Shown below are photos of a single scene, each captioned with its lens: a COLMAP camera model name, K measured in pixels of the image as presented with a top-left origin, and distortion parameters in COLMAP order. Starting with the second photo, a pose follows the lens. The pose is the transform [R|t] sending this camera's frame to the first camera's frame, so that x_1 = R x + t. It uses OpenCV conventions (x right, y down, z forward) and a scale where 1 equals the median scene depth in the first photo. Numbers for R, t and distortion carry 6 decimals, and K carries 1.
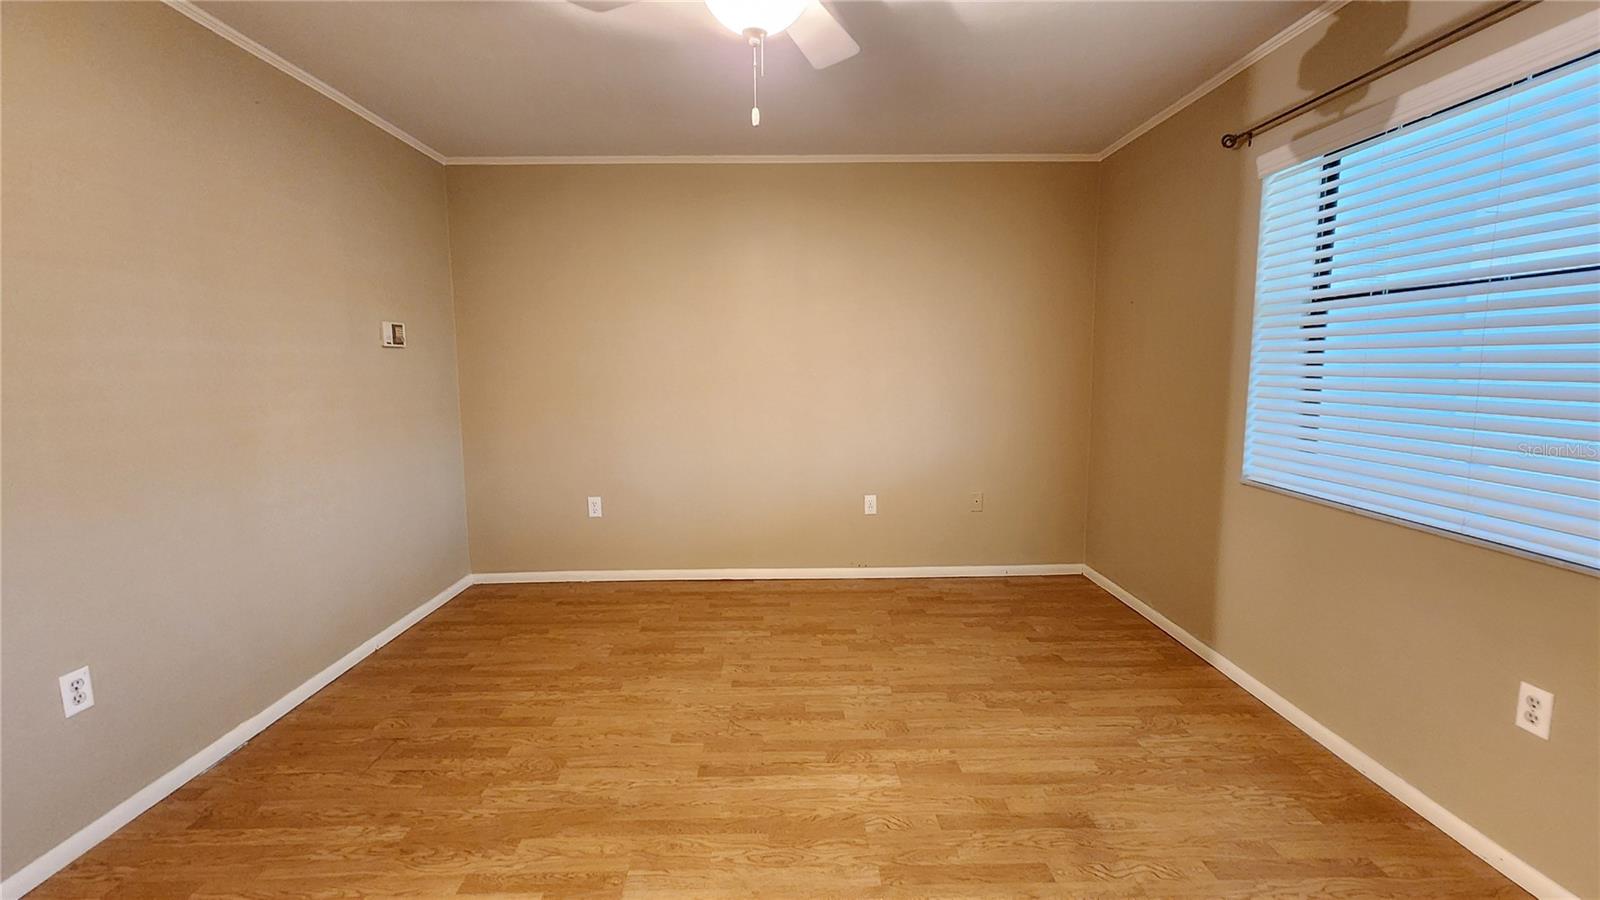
lens RADIAL K [[658.7, 0, 794.2], [0, 658.7, 454.3], [0, 0, 1]] dist [-0.002501, 0.001612]
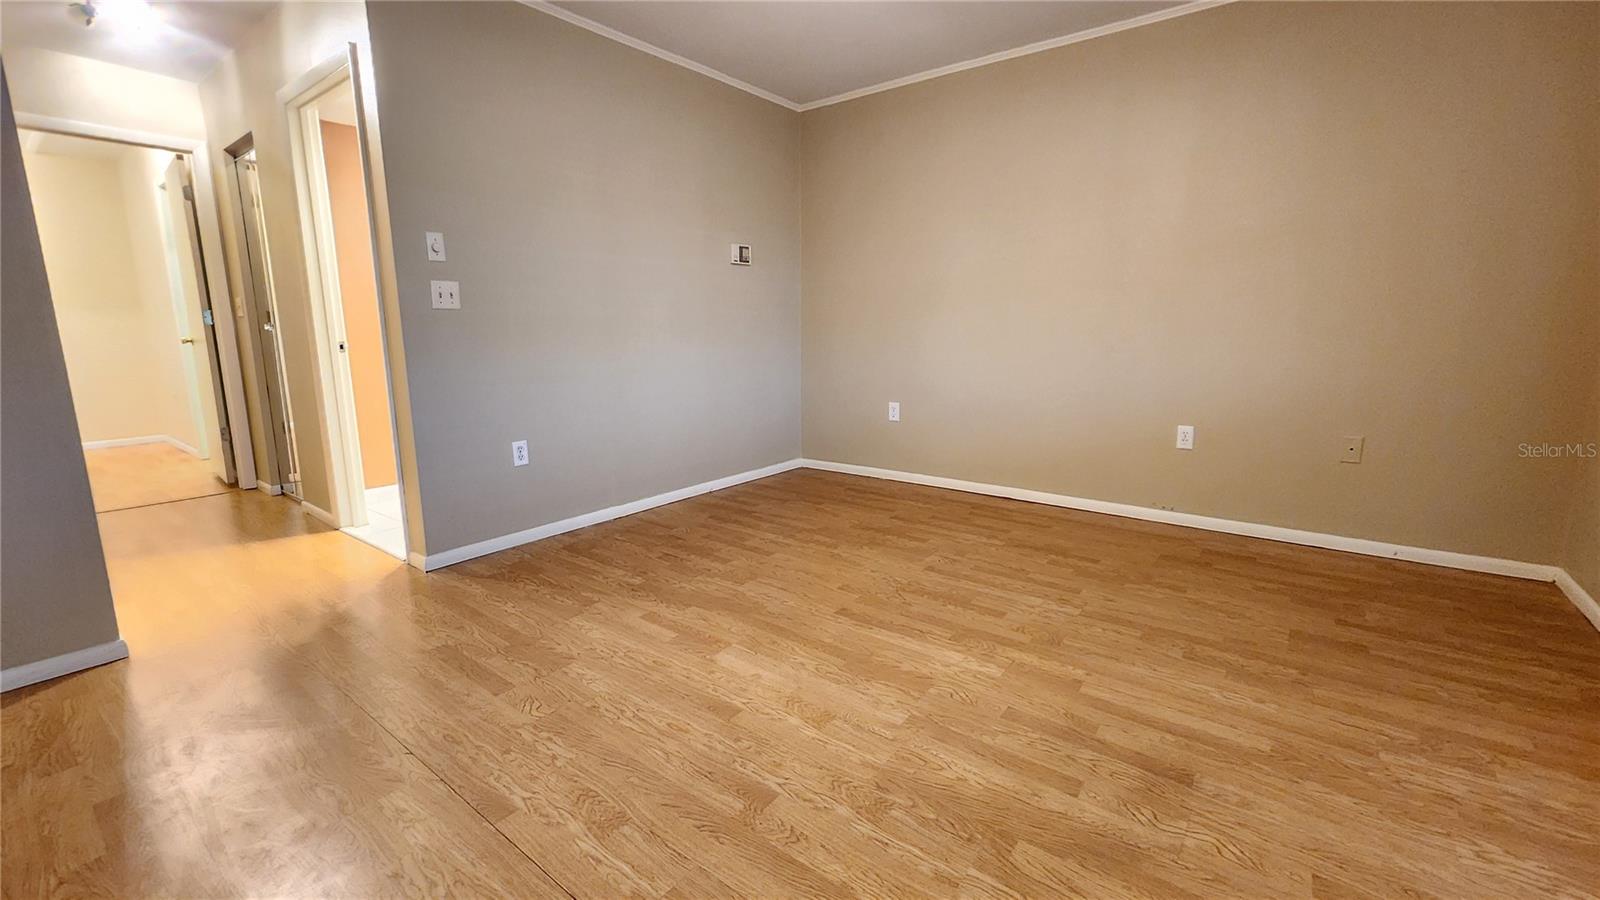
lens RADIAL K [[658.7, 0, 783.7], [0, 658.7, 450.3], [0, 0, 1]] dist [-0.002501, 0.001612]
pose [[0.771691, 0.121506, -0.624283, 0.388838], [-0.083194, 0.992432, 0.090322, 0.094956], [0.630533, -0.017764, 0.775959, 0.053883]]
